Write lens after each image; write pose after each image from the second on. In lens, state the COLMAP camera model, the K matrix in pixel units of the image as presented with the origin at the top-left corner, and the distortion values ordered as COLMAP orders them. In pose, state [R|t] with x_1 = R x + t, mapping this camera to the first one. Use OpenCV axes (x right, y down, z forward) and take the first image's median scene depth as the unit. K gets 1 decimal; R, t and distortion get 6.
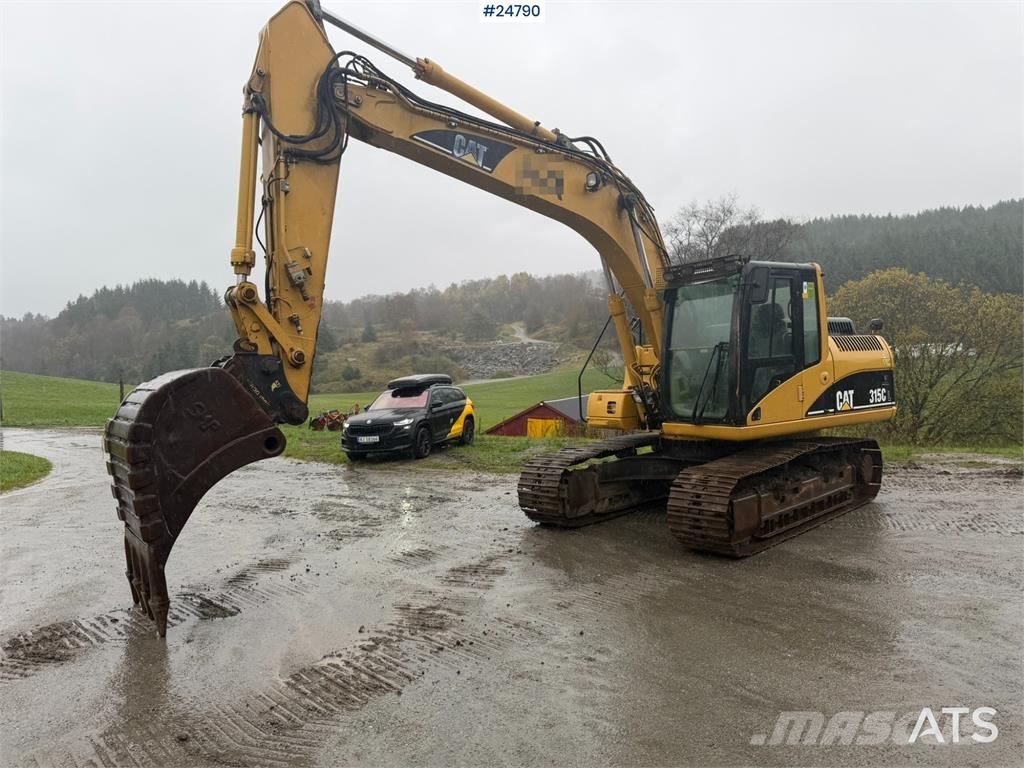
lens RADIAL K [[708.7, 0, 517.7], [0, 708.7, 385.4], [0, 0, 1]] dist [0.114624, -0.179952]
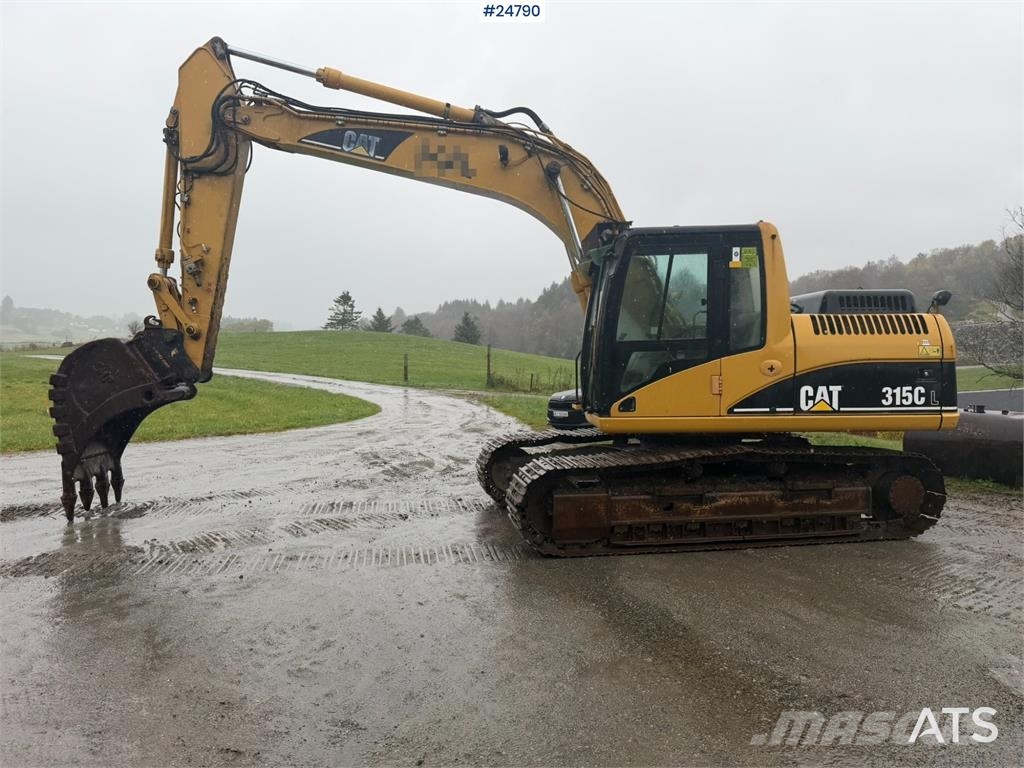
lens RADIAL K [[709.9, 0, 517.2], [0, 709.9, 392.7], [0, 0, 1]] dist [0.118041, -0.190076]
pose [[0.822704, 0.060103, -0.565284, 0.663193], [-0.038745, 0.998011, 0.049723, -0.011540], [0.567148, -0.019006, 0.823396, 0.193450]]
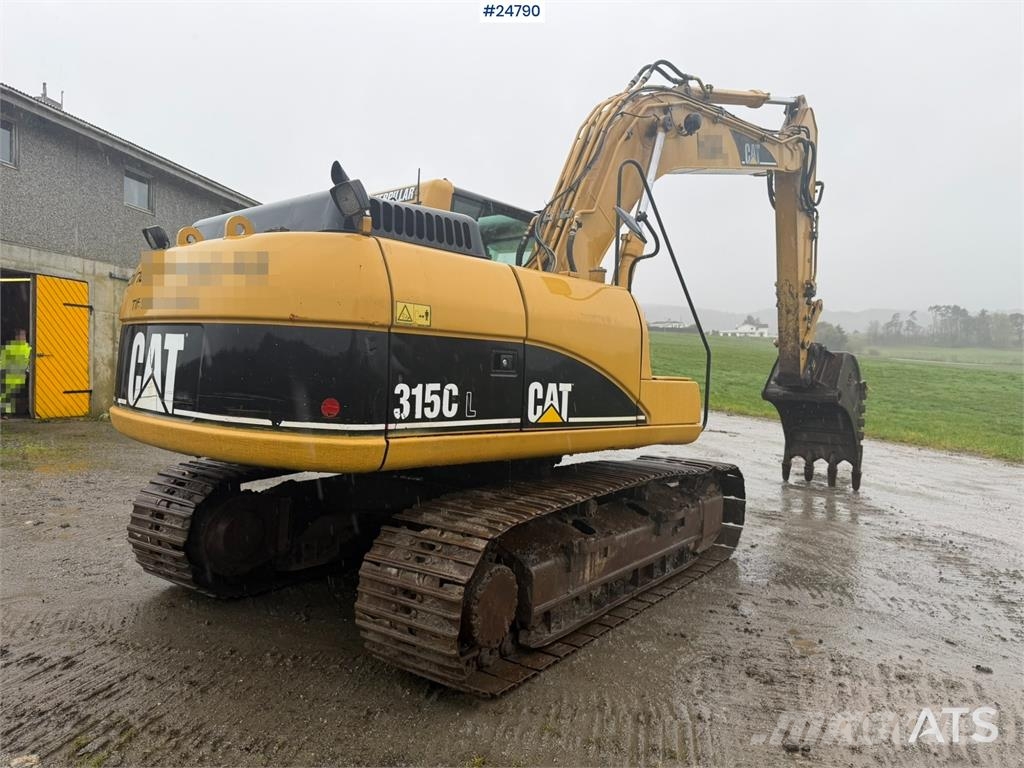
lens RADIAL K [[734.6, 0, 514.4], [0, 734.6, 373.7], [0, 0, 1]] dist [0.003558, -0.000649]
pose [[-0.983999, -0.008582, -0.177966, 0.408487], [-0.015735, 0.999122, 0.038821, -0.018177], [0.177477, 0.041000, -0.983271, 1.823197]]
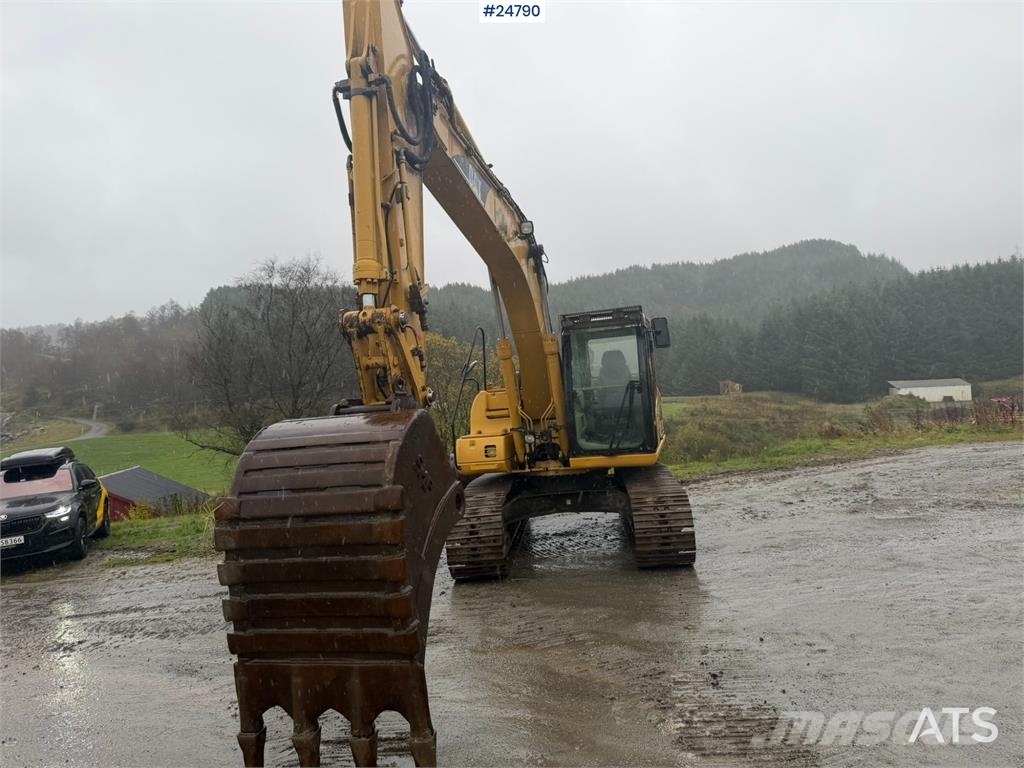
lens RADIAL K [[711.2, 0, 518.6], [0, 711.2, 380.2], [0, 0, 1]] dist [0.145144, -0.265603]
pose [[0.769307, -0.012941, 0.638748, -0.546428], [0.072935, 0.995037, -0.067683, 0.002429], [-0.634702, 0.098656, 0.766433, 0.220310]]
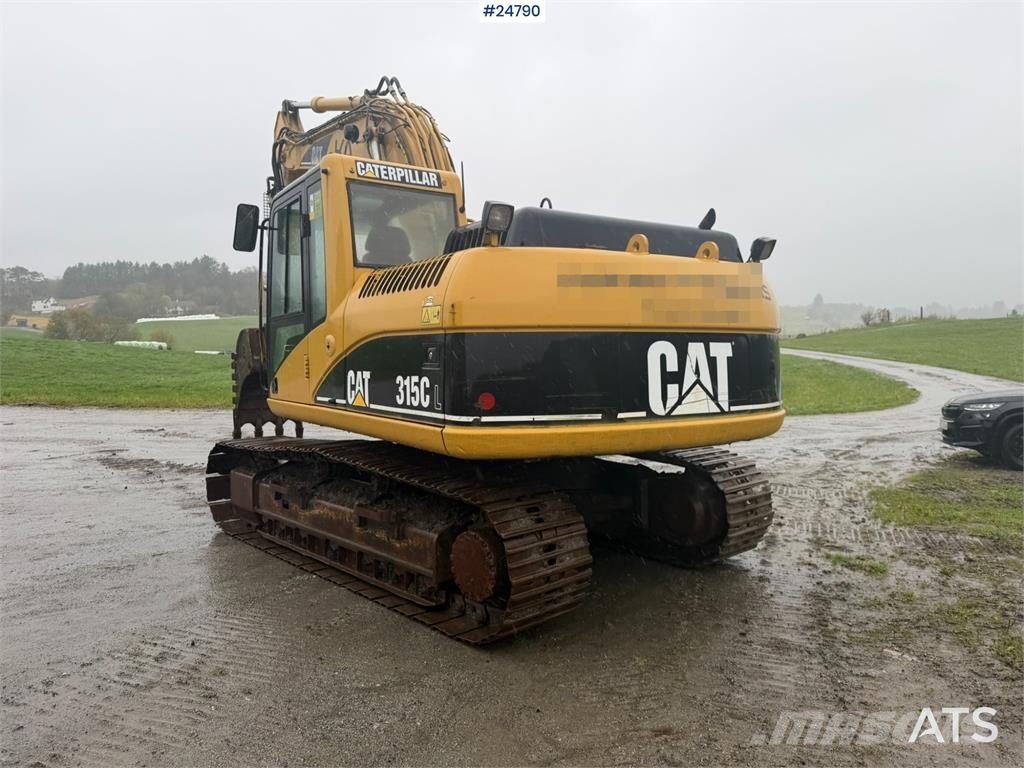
lens RADIAL K [[708.5, 0, 507.7], [0, 708.5, 379.8], [0, 0, 1]] dist [0.126025, -0.174837]
pose [[-0.051027, 0.075050, -0.995873, 1.044499], [-0.019044, 0.996918, 0.076104, -0.030436], [0.998516, 0.022849, -0.049440, 1.210979]]
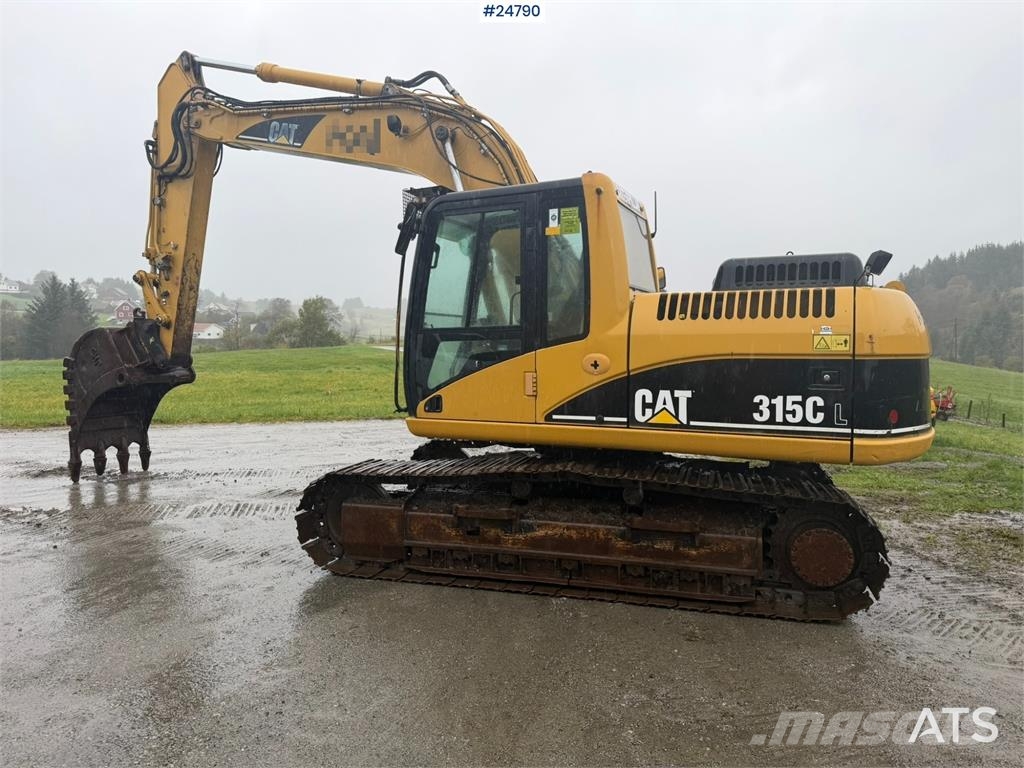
lens RADIAL K [[702.8, 0, 515.9], [0, 702.8, 381.7], [0, 0, 1]] dist [0.133774, -0.182630]
pose [[0.486192, 0.077465, -0.870412, 0.935252], [-0.045907, 0.996952, 0.063084, -0.030160], [0.872645, 0.009287, 0.488266, 0.669492]]
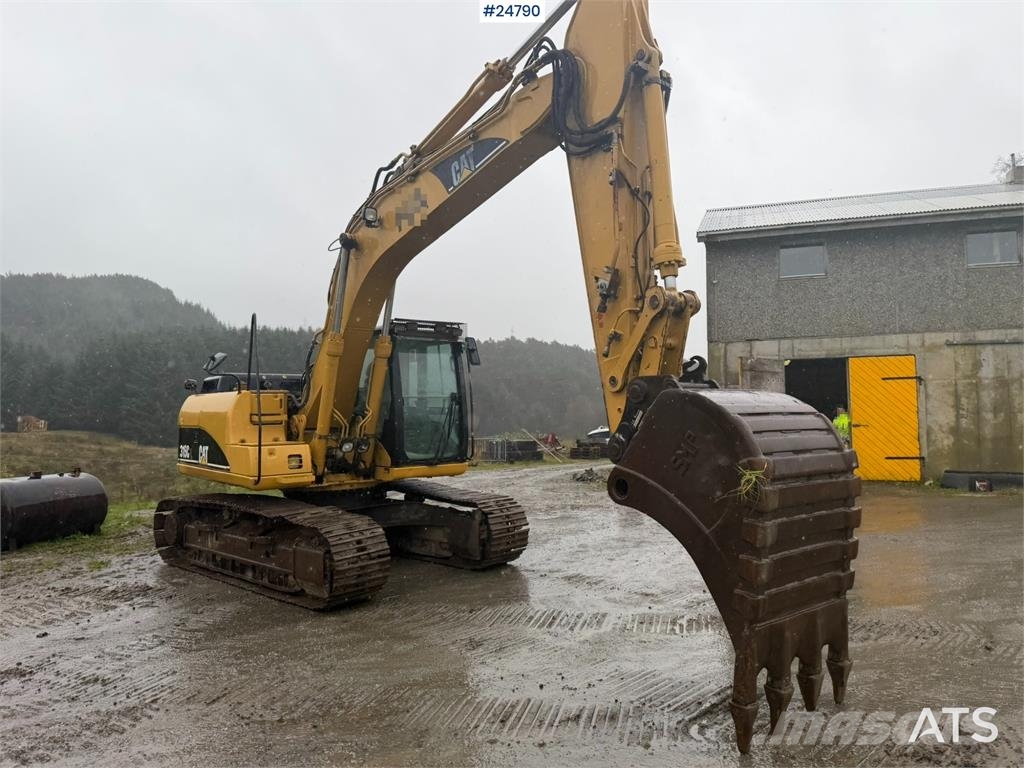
lens RADIAL K [[714.5, 0, 516.8], [0, 714.5, 377.8], [0, 0, 1]] dist [0.104165, -0.156279]
pose [[-0.030559, 0.079282, 0.996384, -0.849468], [0.041853, 0.996077, -0.077974, 0.011073], [-0.998656, 0.039319, -0.033757, 0.868136]]
